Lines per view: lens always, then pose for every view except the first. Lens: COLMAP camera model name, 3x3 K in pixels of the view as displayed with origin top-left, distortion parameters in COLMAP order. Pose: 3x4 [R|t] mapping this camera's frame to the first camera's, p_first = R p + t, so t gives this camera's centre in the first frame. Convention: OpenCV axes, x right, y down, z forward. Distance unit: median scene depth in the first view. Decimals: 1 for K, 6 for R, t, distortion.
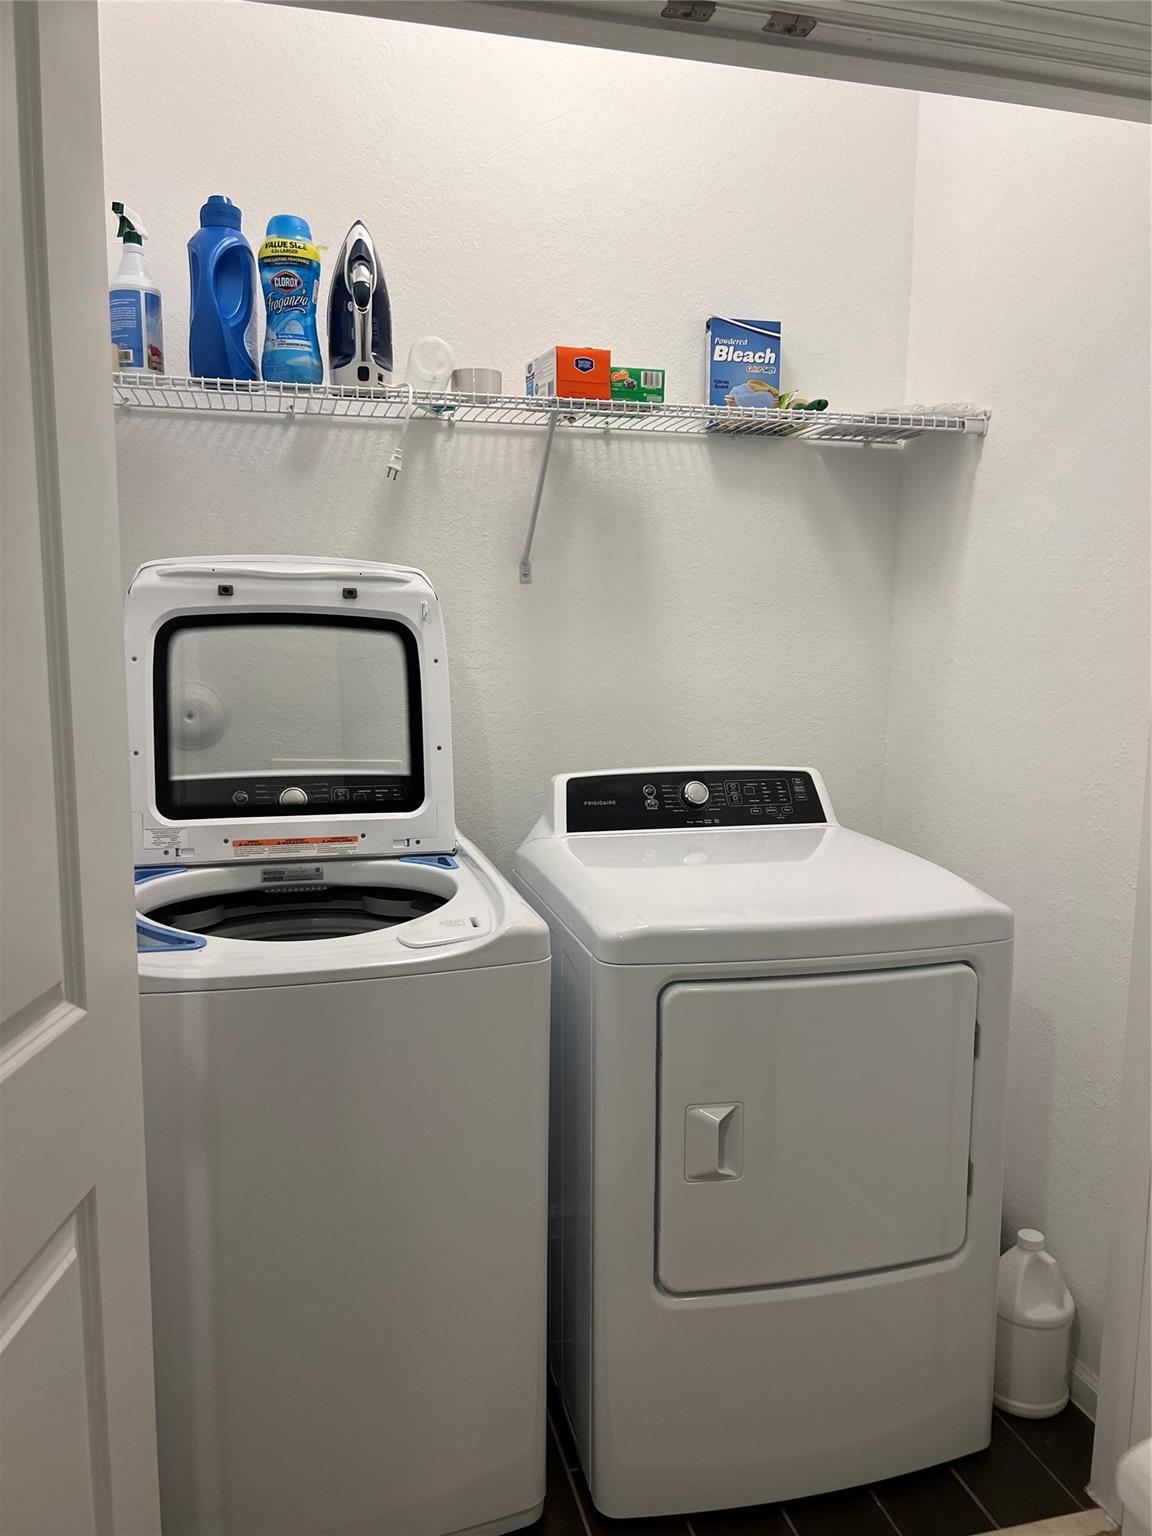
lens RADIAL K [[1164.4, 0, 587.5], [0, 1164.4, 769.6], [0, 0, 1]] dist [0.019719, -0.035700]
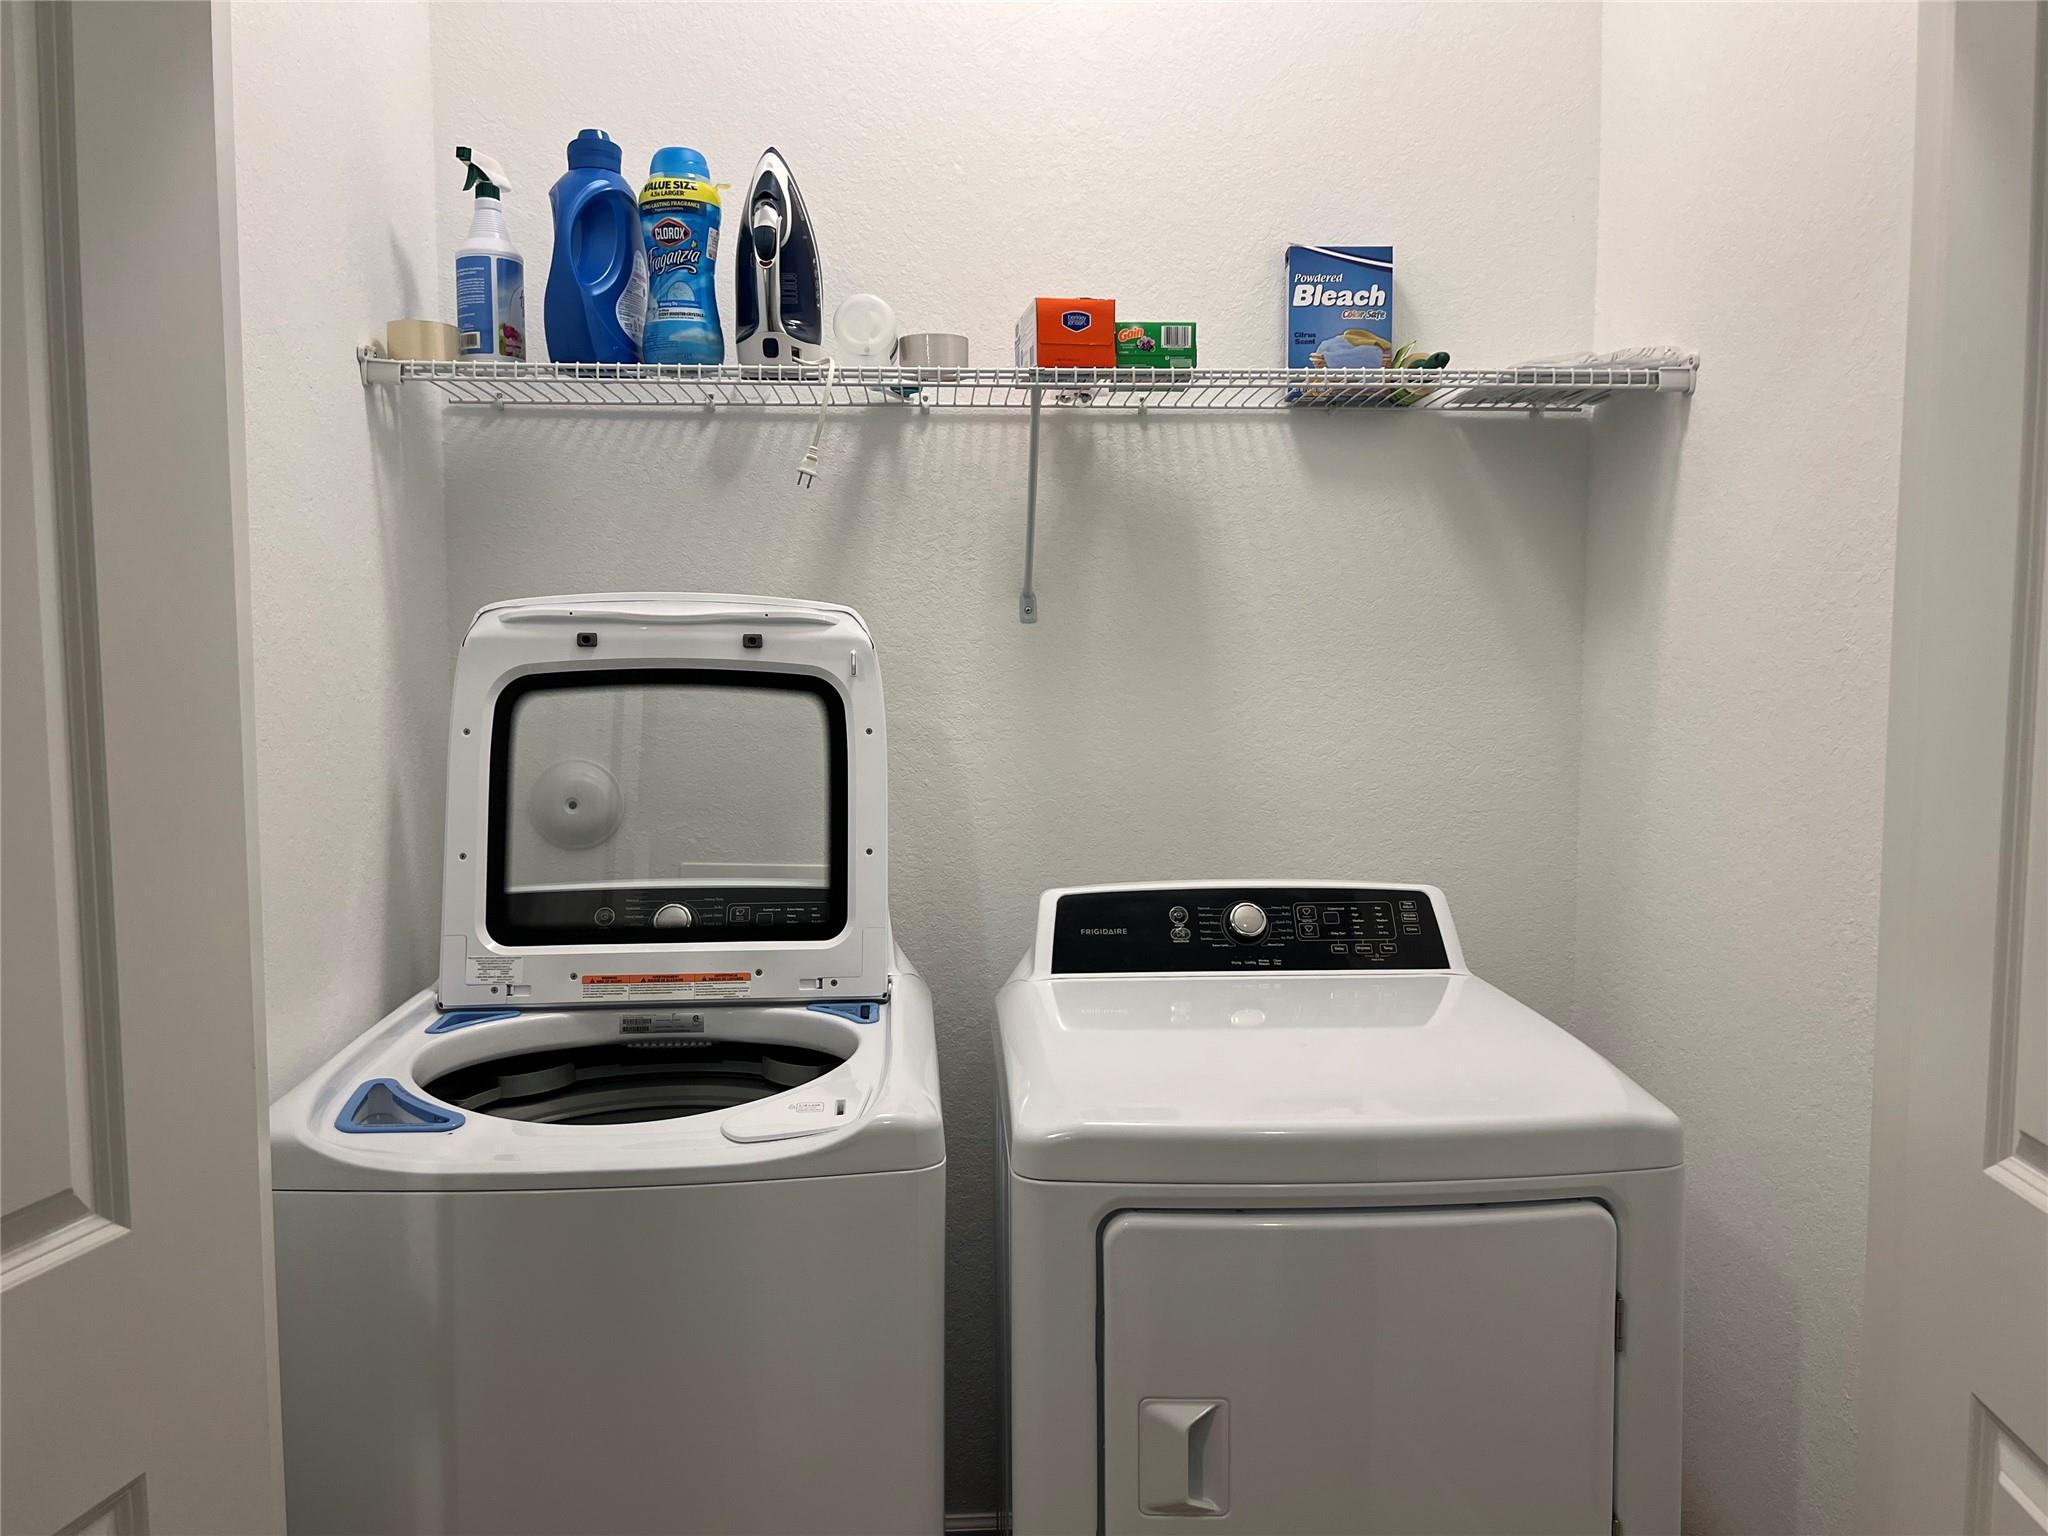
lens RADIAL K [[1552.5, 0, 1022.4], [0, 1552.5, 770.3], [0, 0, 1]] dist [0.019719, -0.035700]
pose [[0.981798, 0.001957, -0.189918, 0.147574], [-0.013526, 0.998128, -0.059637, -0.013157], [0.189446, 0.061121, 0.979987, 0.072661]]
